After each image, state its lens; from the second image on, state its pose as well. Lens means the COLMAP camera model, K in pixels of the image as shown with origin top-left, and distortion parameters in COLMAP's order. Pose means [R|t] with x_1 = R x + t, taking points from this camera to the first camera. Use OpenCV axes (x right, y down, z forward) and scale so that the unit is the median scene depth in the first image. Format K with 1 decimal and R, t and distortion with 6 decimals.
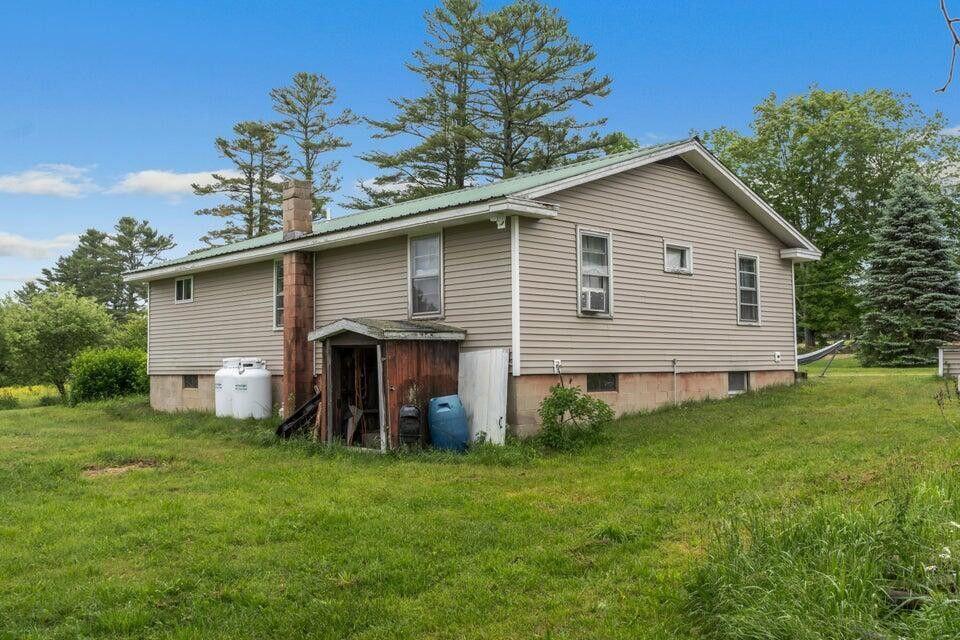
lens RADIAL K [[903.5, 0, 480.0], [0, 903.5, 320.0], [0, 0, 1]] dist [0.019479, 0.016483]
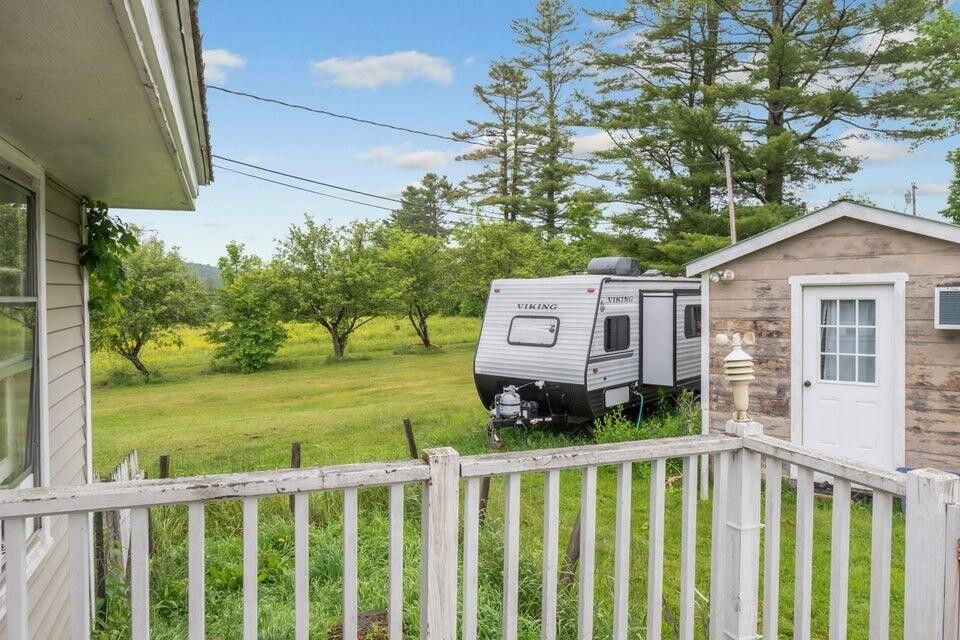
lens RADIAL K [[667.9, 0, 463.6], [0, 667.9, 318.0], [0, 0, 1]] dist [-0.002958, 0.000652]
pose [[0.917754, 0.027624, -0.396187, 0.012188], [0.009313, 0.995807, 0.091006, -0.003121], [0.397039, -0.087211, 0.913649, 0.265698]]
